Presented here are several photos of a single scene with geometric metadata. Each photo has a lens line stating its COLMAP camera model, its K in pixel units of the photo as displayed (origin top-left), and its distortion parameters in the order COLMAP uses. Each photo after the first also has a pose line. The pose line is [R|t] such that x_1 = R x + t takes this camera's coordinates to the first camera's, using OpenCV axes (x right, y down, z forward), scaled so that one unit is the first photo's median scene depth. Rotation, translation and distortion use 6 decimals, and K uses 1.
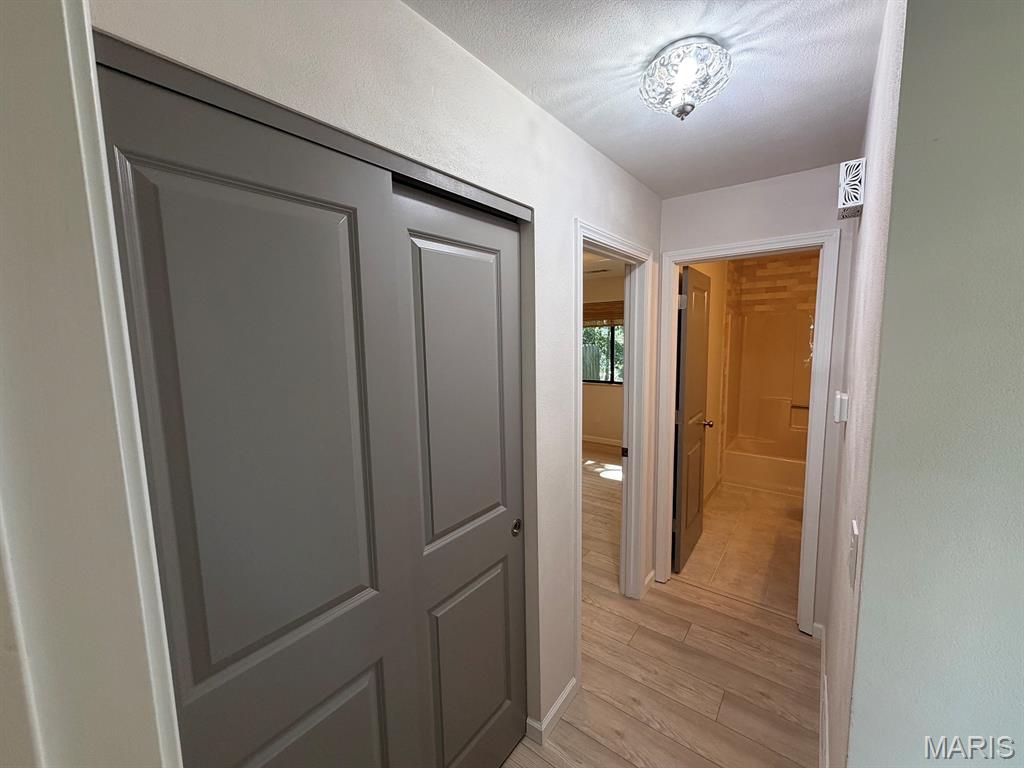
lens RADIAL K [[407.2, 0, 513.3], [0, 407.2, 383.2], [0, 0, 1]] dist [-0.002392, 0.000521]
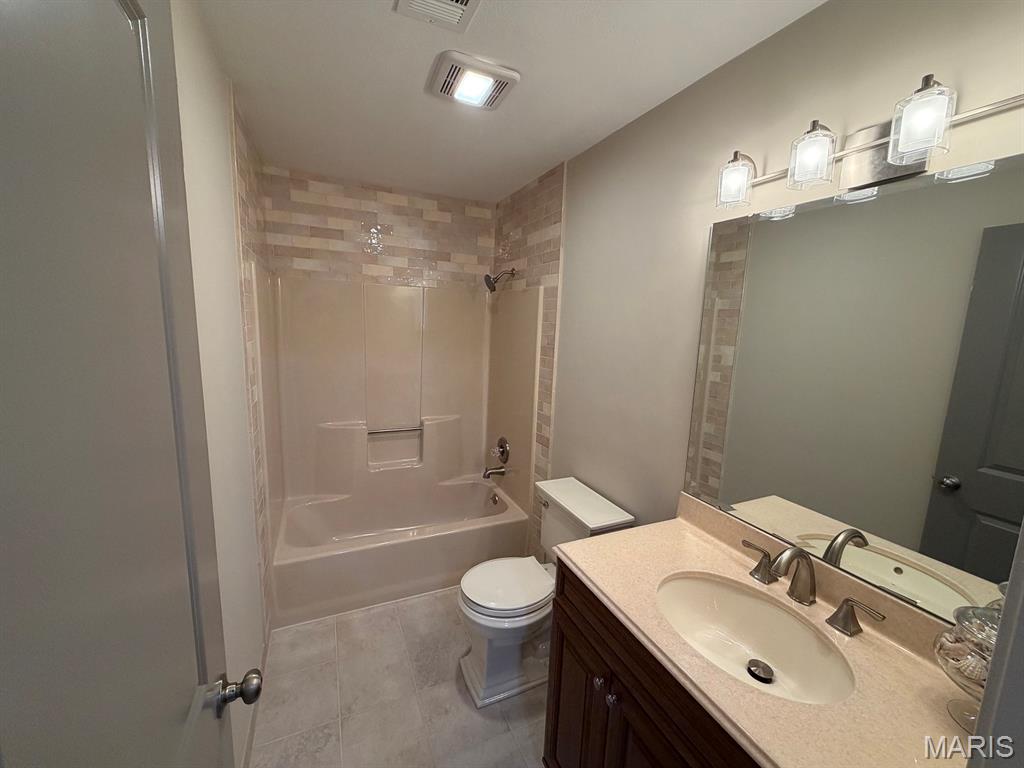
lens RADIAL K [[407.2, 0, 512.1], [0, 407.2, 376.2], [0, 0, 1]] dist [-0.002392, 0.000521]
pose [[0.465986, -0.102244, 0.878865, 0.250499], [0.053935, 0.994736, 0.087127, -0.069424], [-0.883146, 0.006802, 0.469048, 0.513483]]
